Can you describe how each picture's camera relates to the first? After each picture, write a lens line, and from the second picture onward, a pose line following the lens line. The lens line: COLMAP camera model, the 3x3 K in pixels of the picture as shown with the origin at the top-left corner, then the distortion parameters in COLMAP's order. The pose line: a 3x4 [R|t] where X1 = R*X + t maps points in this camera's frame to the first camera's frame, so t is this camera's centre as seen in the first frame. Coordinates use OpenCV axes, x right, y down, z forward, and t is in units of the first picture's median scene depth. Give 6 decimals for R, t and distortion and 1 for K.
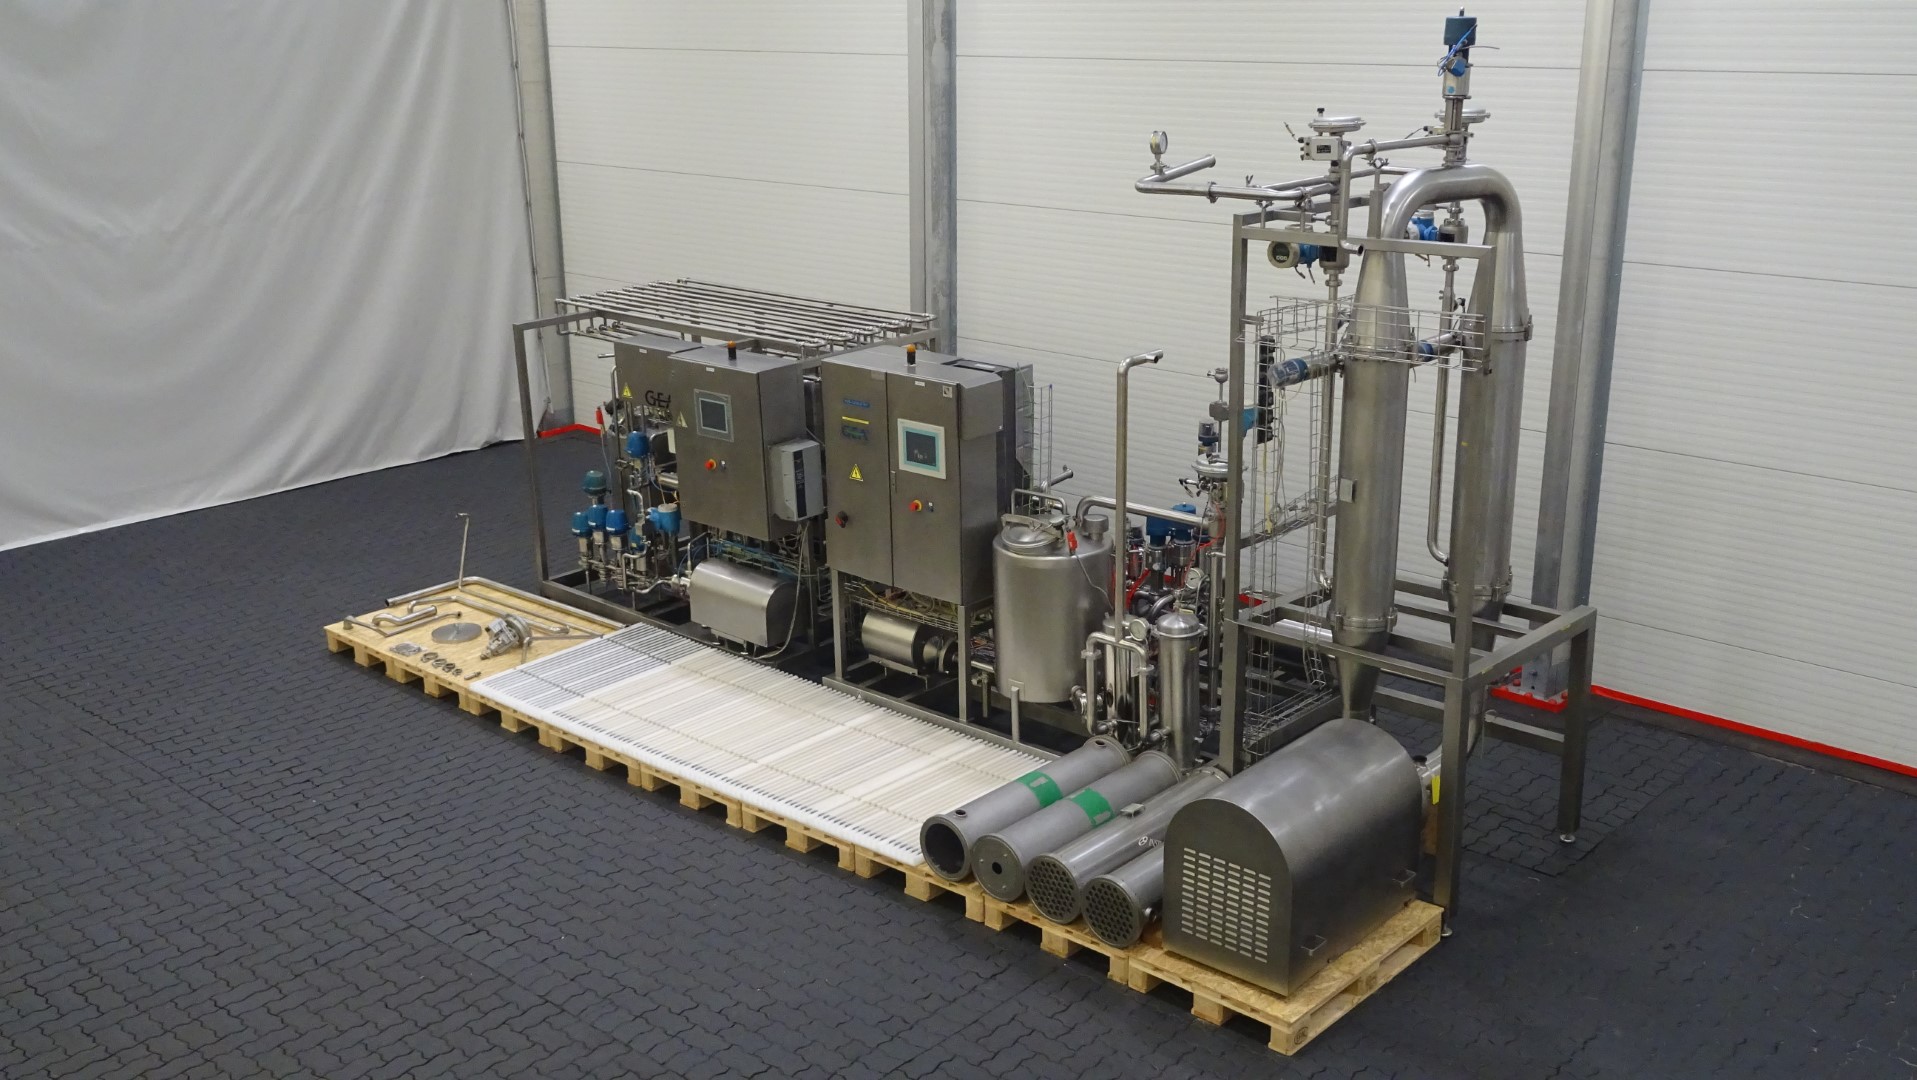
lens RADIAL K [[1892.4, 0, 910.0], [0, 1892.4, 556.3], [0, 0, 1]] dist [0.074478, 0.000000]
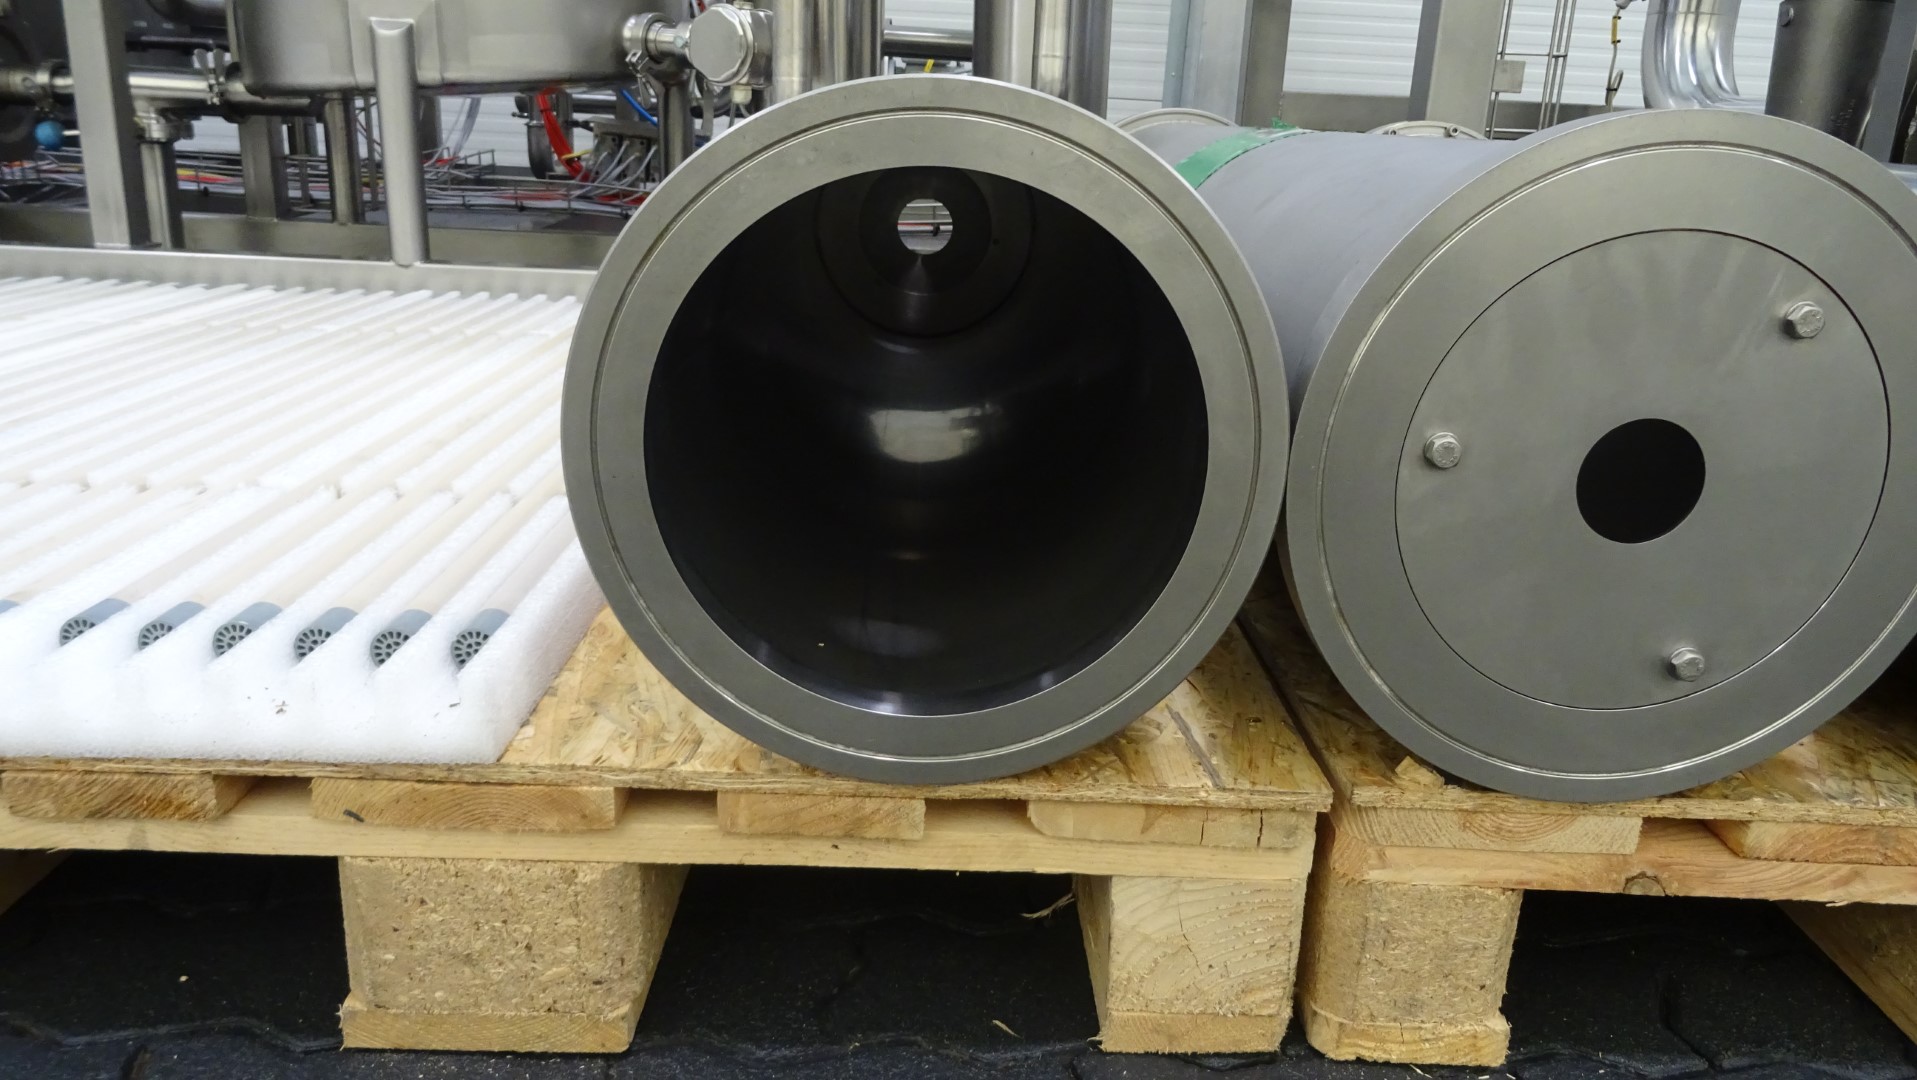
lens RADIAL K [[1394.6, 0, 947.2], [0, 1394.6, 550.2], [0, 0, 1]] dist [0.012761, -0.006393]
pose [[0.718601, -0.151836, 0.678645, -0.026570], [0.143105, 0.987274, 0.069357, 0.142186], [-0.680539, 0.047277, 0.731185, 0.872457]]
